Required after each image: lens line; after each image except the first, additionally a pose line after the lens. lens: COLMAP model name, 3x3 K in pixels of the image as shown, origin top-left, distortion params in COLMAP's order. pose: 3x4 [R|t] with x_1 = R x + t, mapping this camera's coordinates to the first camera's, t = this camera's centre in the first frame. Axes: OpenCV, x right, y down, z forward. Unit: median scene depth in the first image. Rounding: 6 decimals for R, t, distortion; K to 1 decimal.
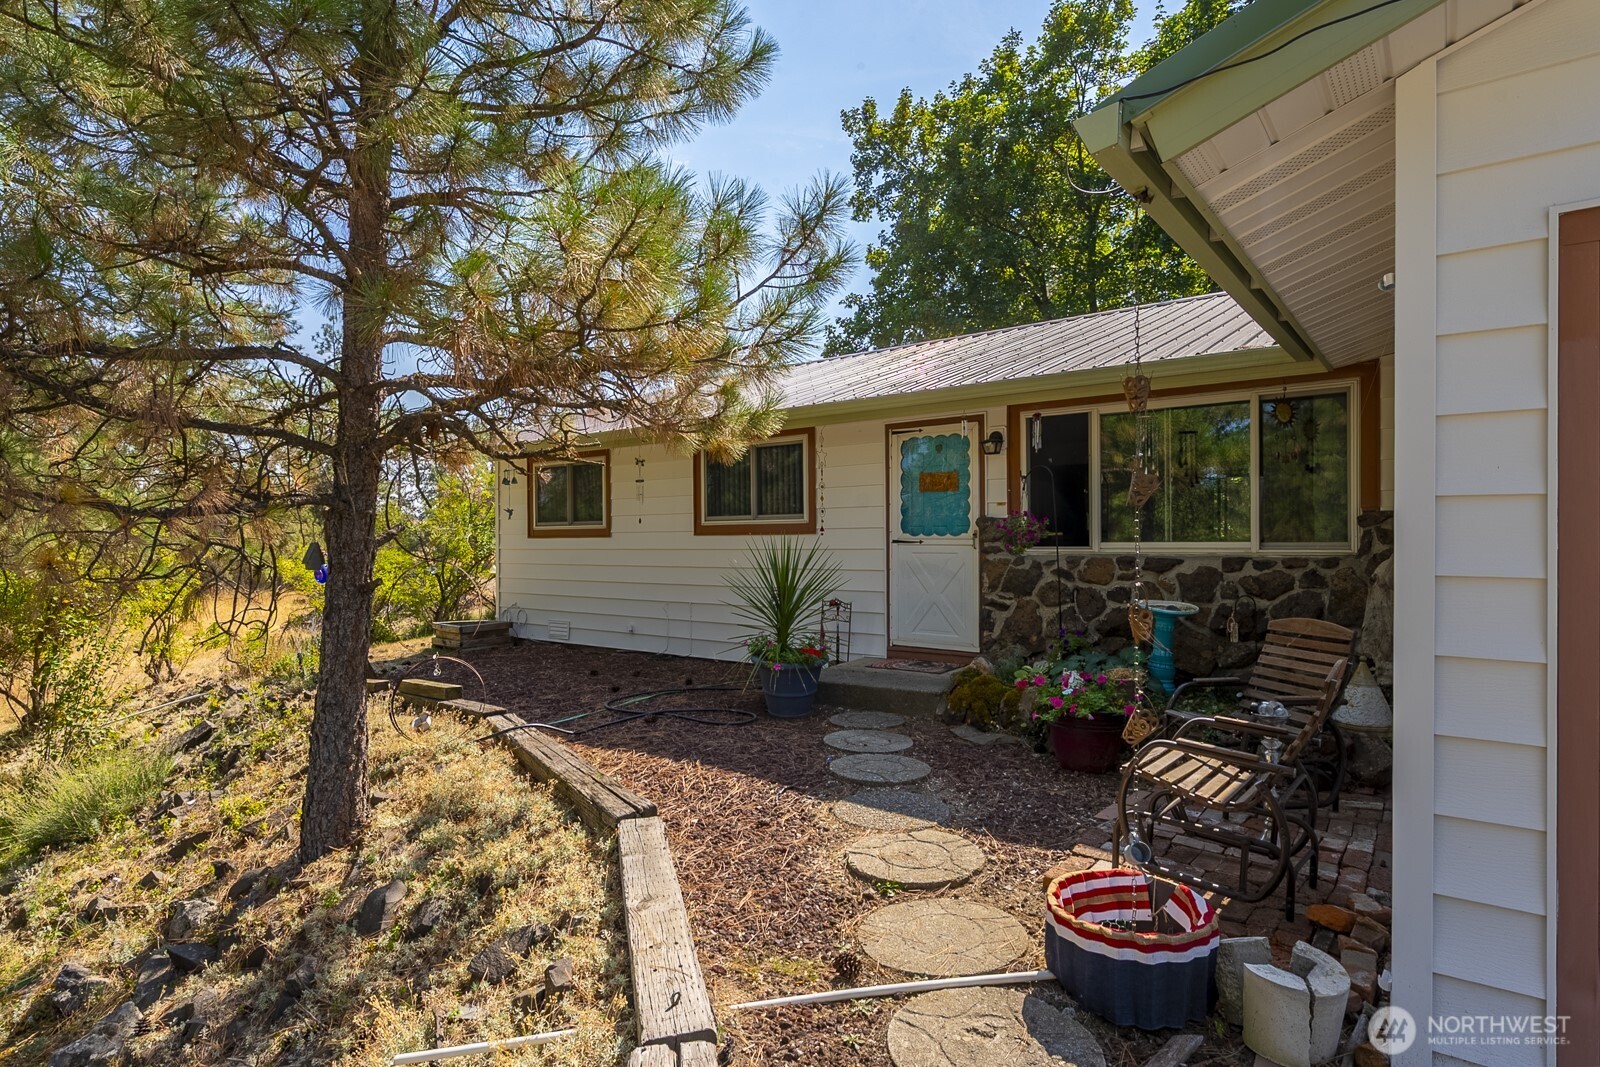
lens RADIAL K [[837.2, 0, 798.1], [0, 837.2, 532.8], [0, 0, 1]] dist [0.003742, 0.000393]
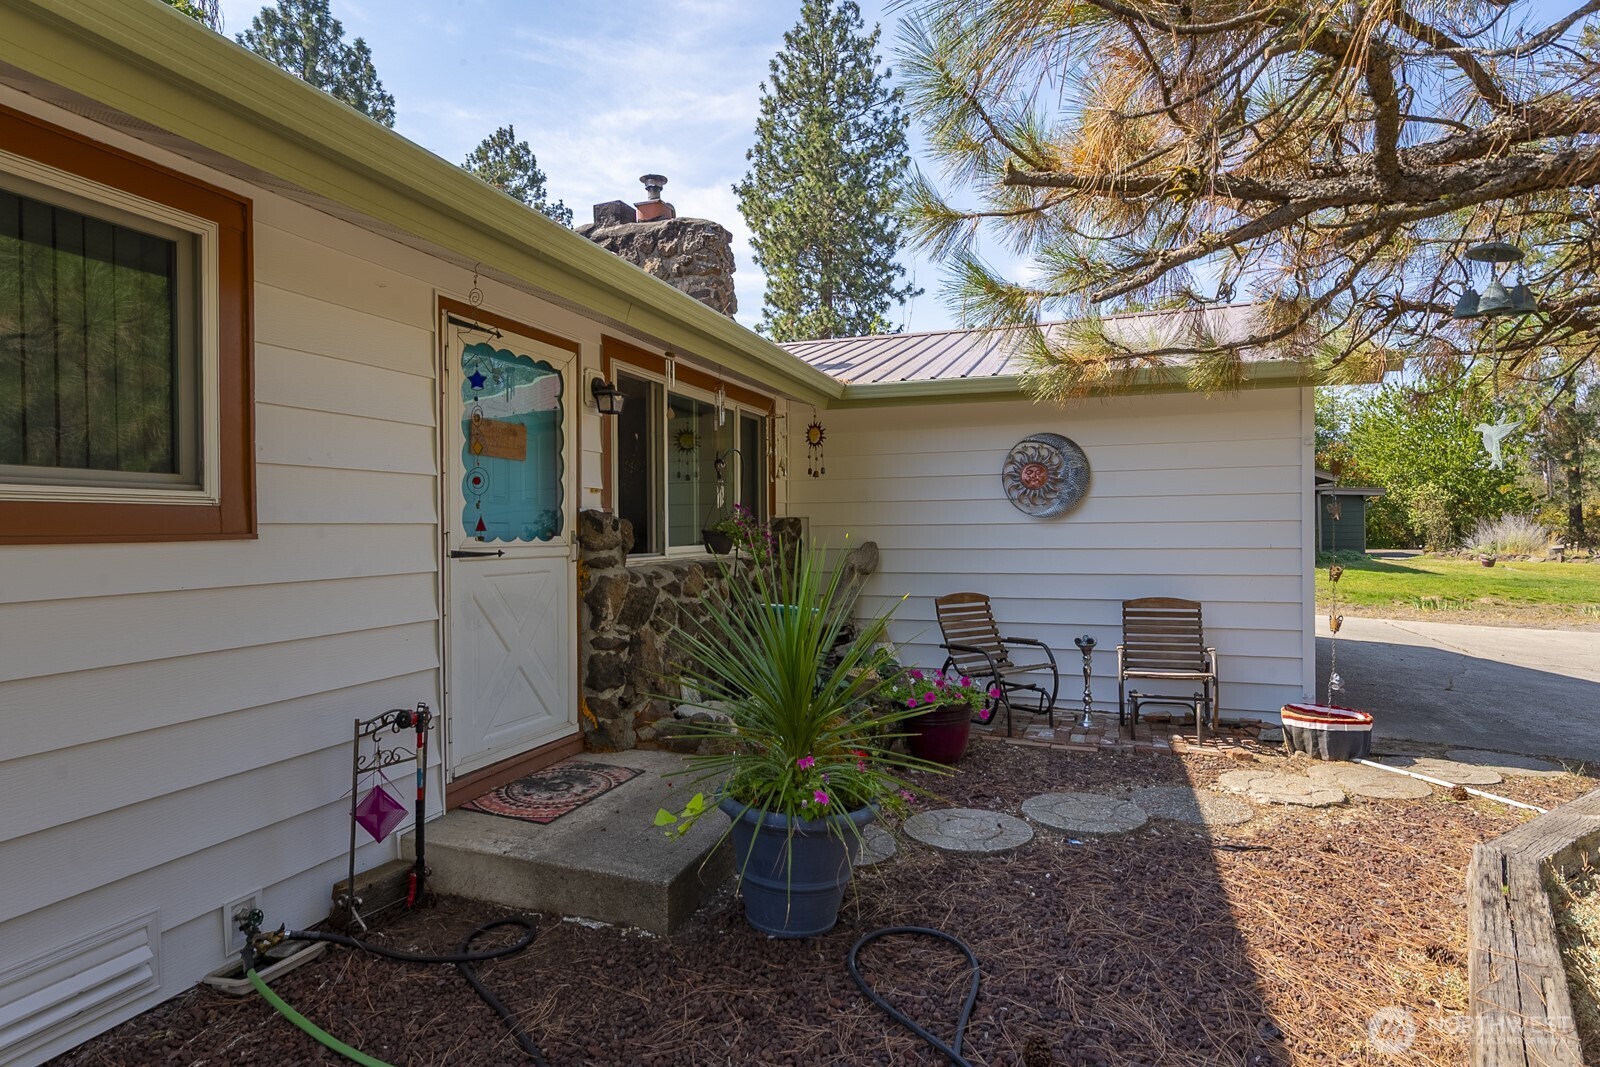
lens RADIAL K [[837.2, 0, 803.3], [0, 837.2, 538.3], [0, 0, 1]] dist [0.003742, 0.000393]
pose [[-0.323286, -0.006350, 0.946280, -0.407773], [-0.002851, 0.999979, 0.005736, -0.002155], [-0.946297, -0.000843, -0.323298, 1.022038]]
